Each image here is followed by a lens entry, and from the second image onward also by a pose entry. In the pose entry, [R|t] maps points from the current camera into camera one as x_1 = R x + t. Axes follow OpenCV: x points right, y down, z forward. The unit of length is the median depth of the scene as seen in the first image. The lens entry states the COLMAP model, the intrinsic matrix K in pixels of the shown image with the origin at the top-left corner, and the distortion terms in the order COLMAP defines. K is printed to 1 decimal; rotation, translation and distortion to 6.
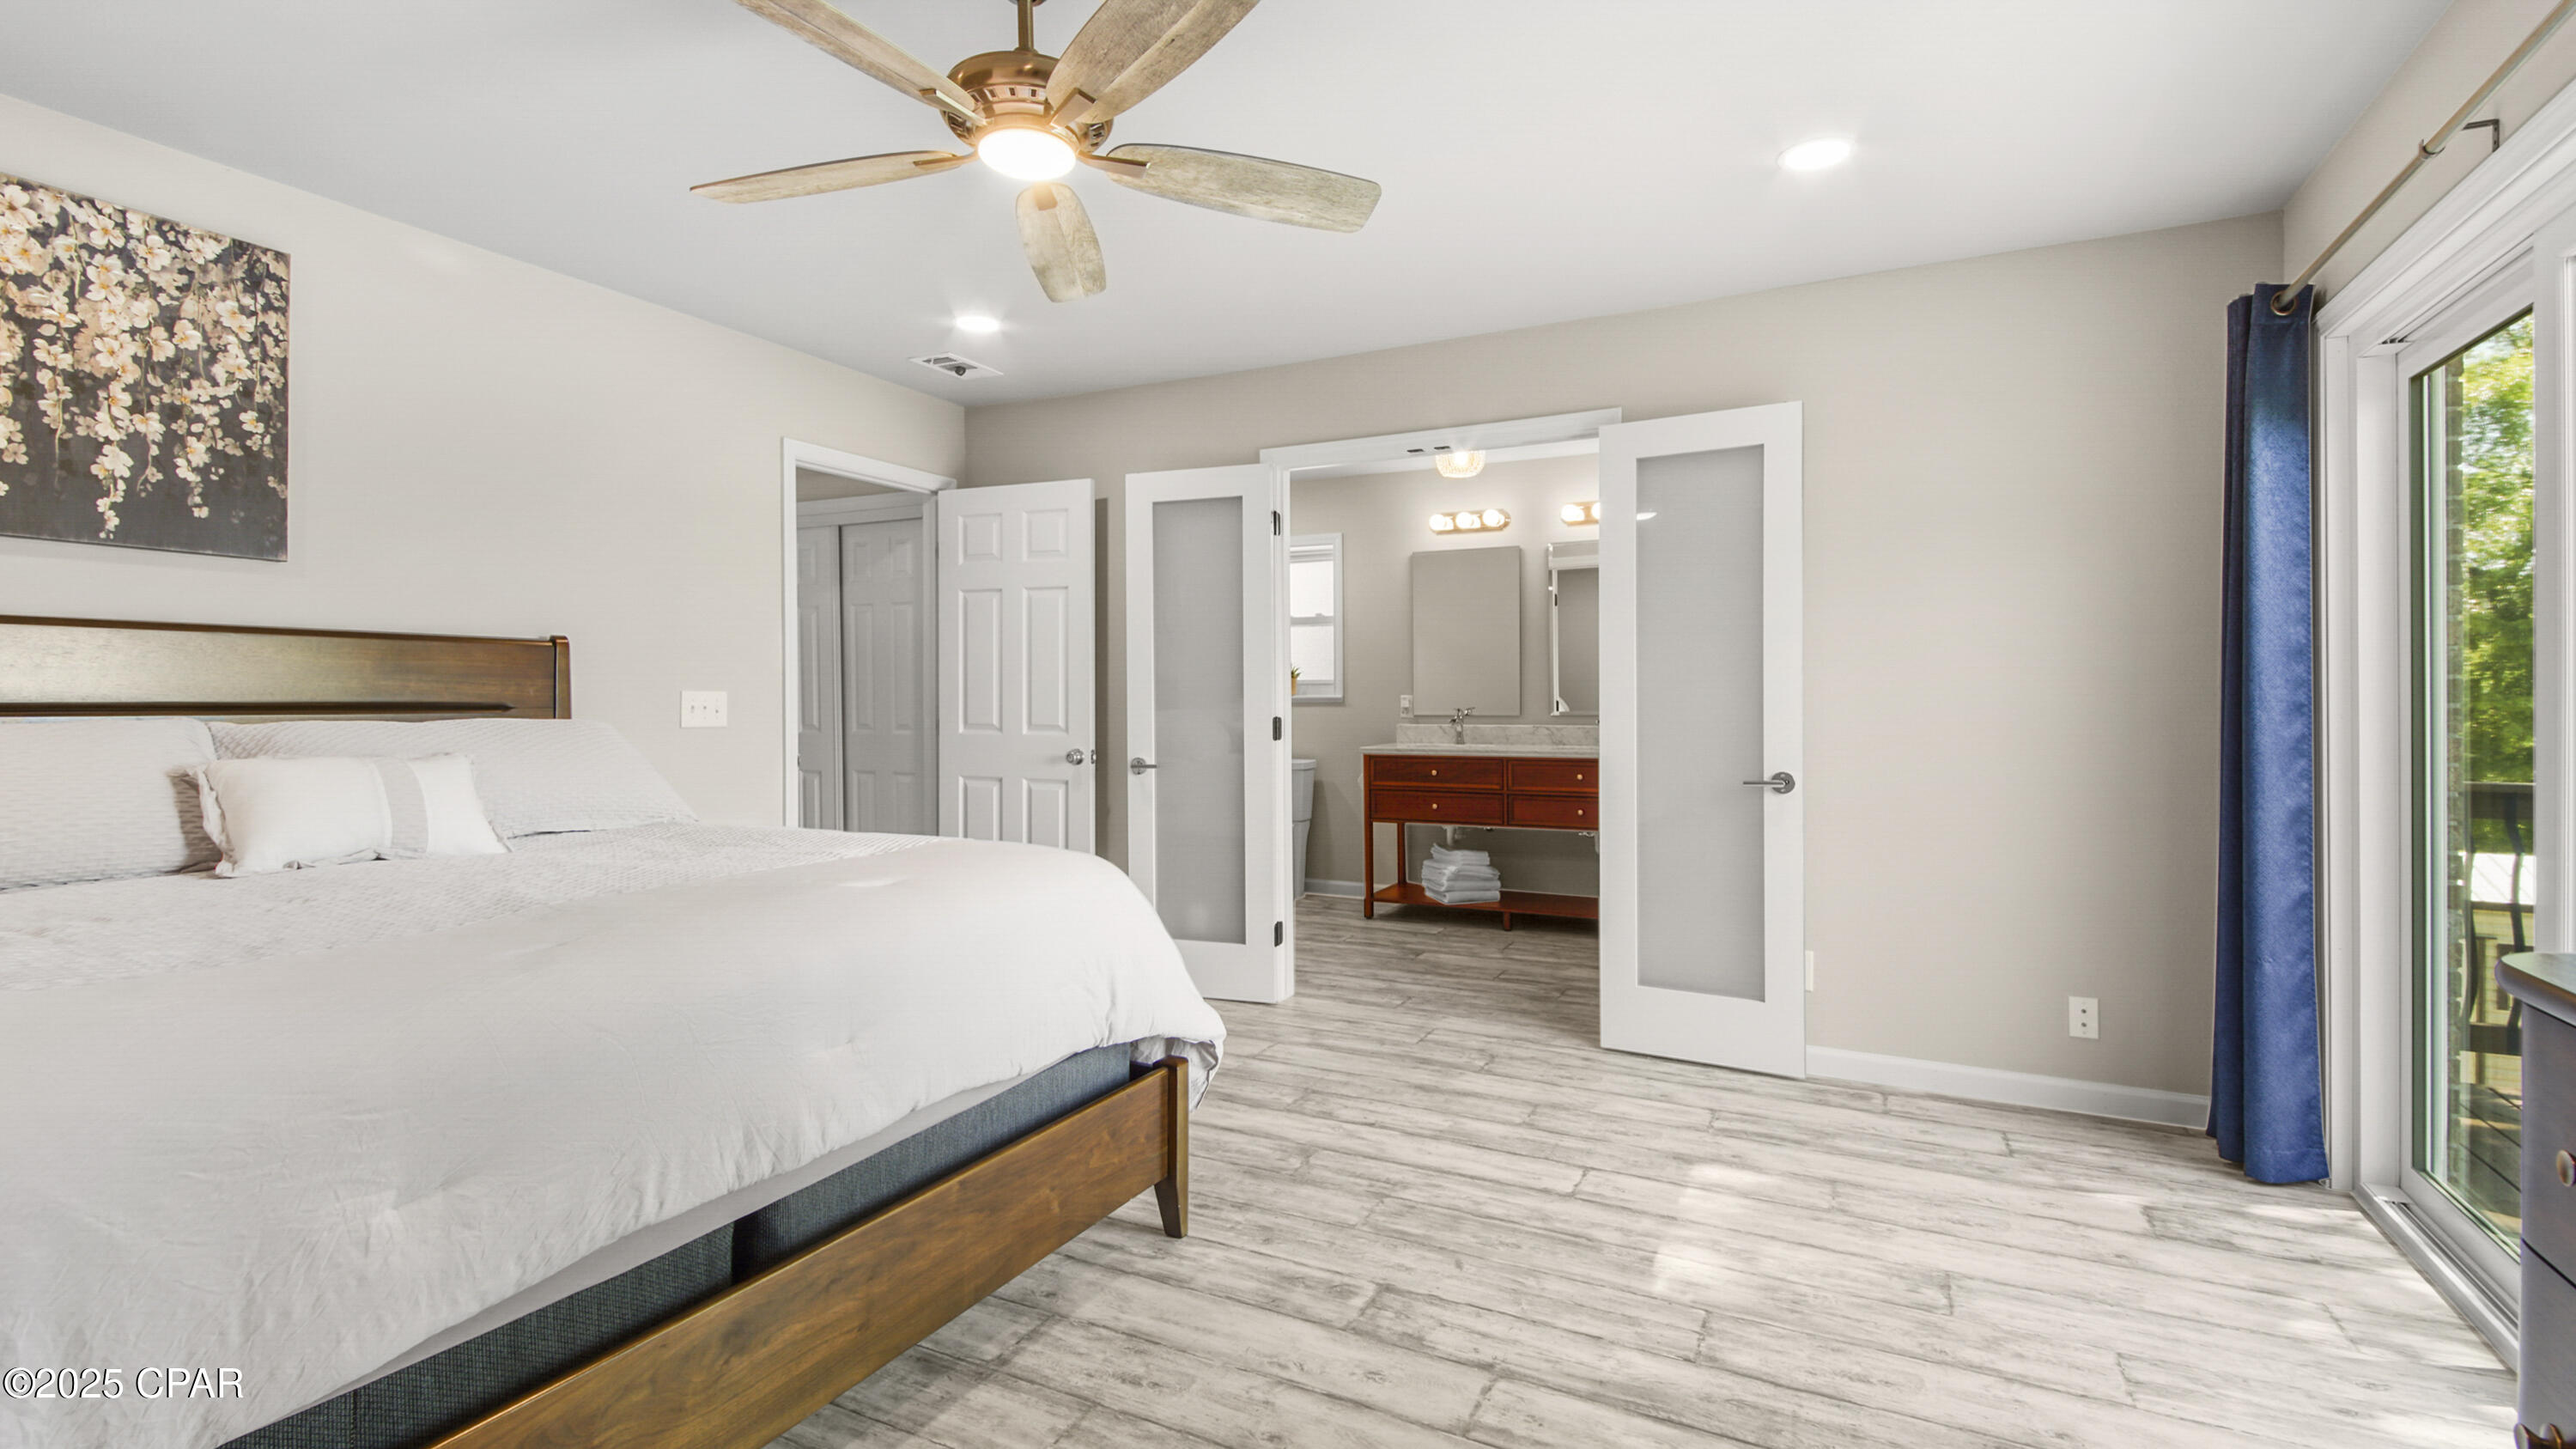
lens RADIAL K [[1156.2, 0, 1277.9], [0, 1156.2, 718.0], [0, 0, 1]] dist [0.033966, -0.024088]
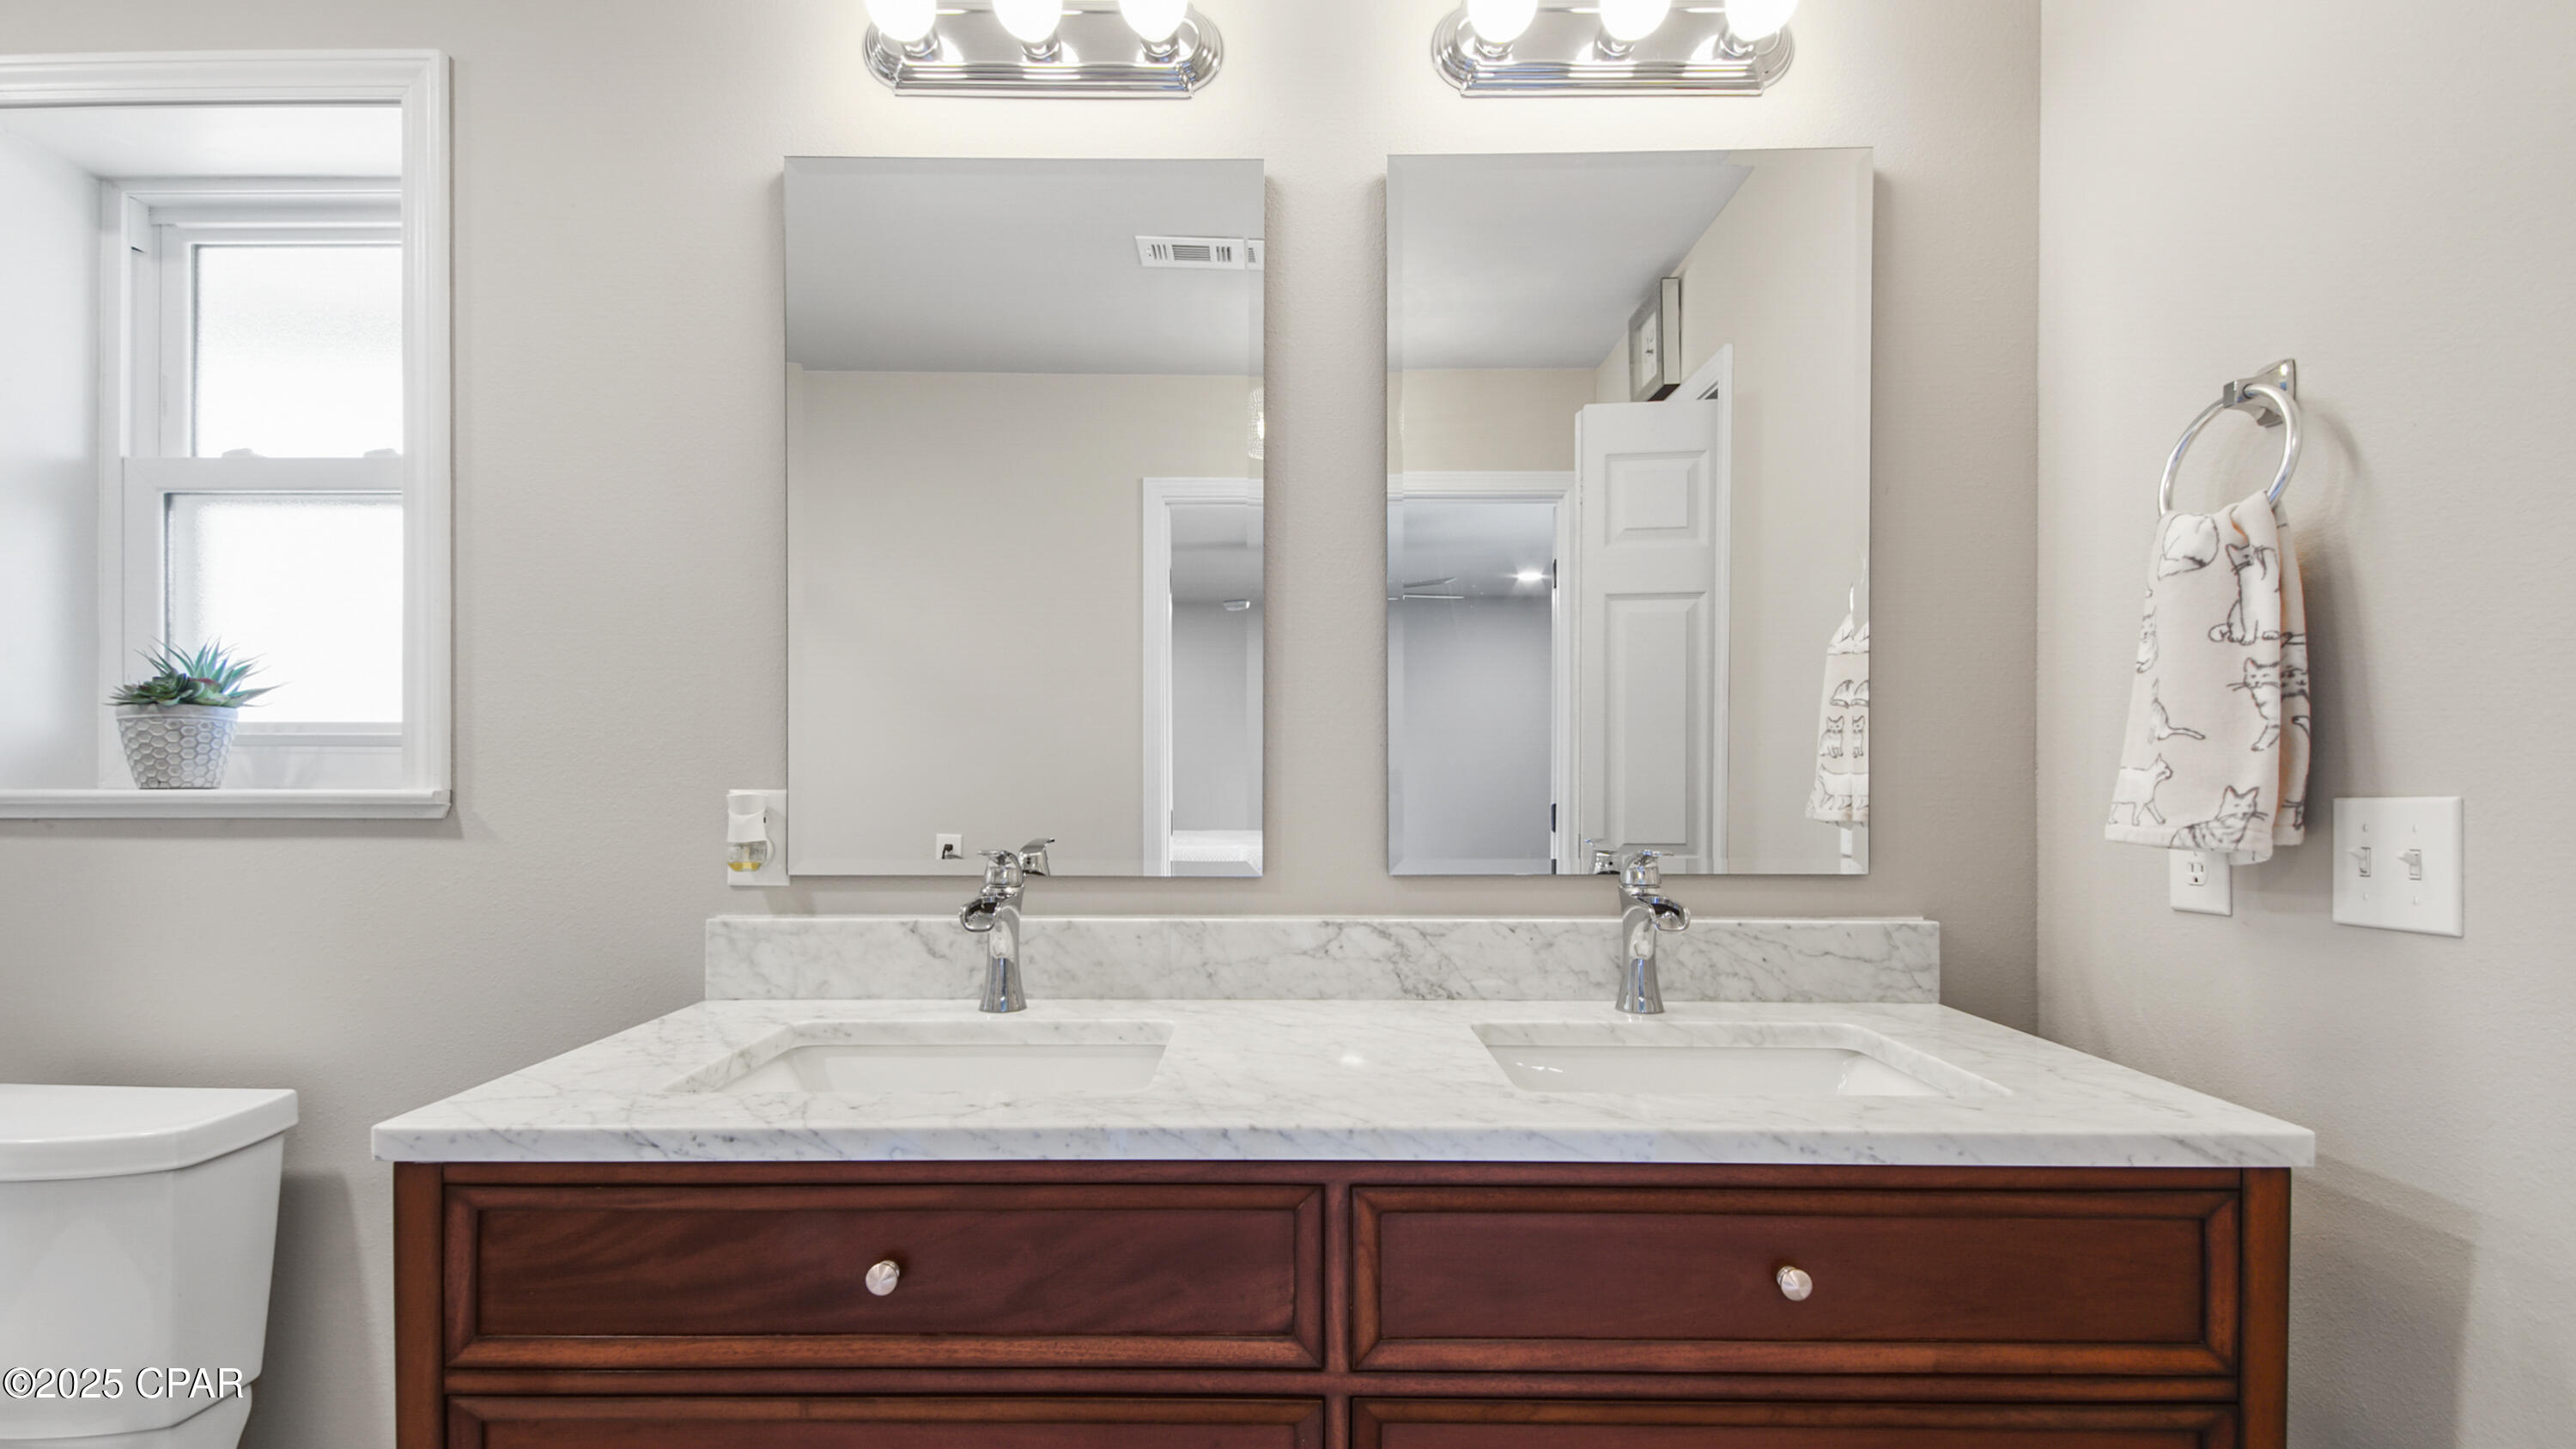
lens RADIAL K [[1149.9, 0, 1279.6], [0, 1149.9, 761.4], [0, 0, 1]] dist [0.030636, -0.021574]
pose [[0.890247, -0.000153, 0.455478, 0.099928], [0.003996, 0.999964, -0.007475, -0.022824], [-0.455460, 0.008475, 0.890216, 0.753454]]
